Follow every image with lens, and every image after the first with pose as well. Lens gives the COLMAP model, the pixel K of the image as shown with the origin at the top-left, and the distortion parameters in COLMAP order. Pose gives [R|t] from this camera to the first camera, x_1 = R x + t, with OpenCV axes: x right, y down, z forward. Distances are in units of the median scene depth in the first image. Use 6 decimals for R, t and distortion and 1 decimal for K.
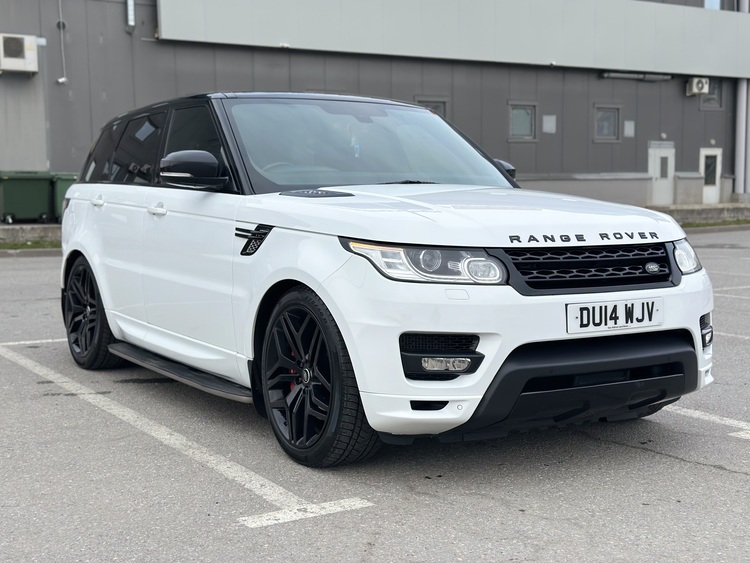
lens RADIAL K [[1054.1, 0, 375.0], [0, 1054.1, 281.5], [0, 0, 1]] dist [0.202966, -0.427987]
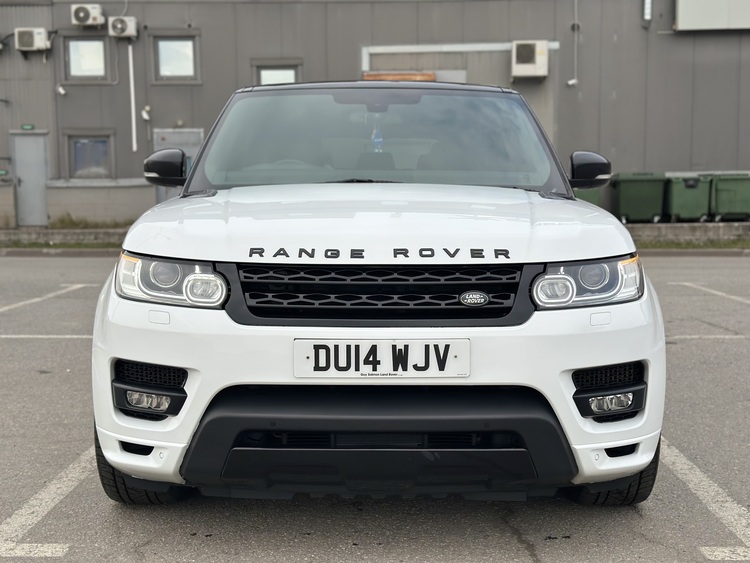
lens RADIAL K [[1054.1, 0, 375.0], [0, 1054.1, 281.5], [0, 0, 1]] dist [0.202966, -0.427987]
pose [[0.839575, 0.045888, -0.541303, 0.619005], [-0.046238, 0.998846, 0.012958, -0.031740], [0.541273, 0.014149, 0.840728, 0.371004]]
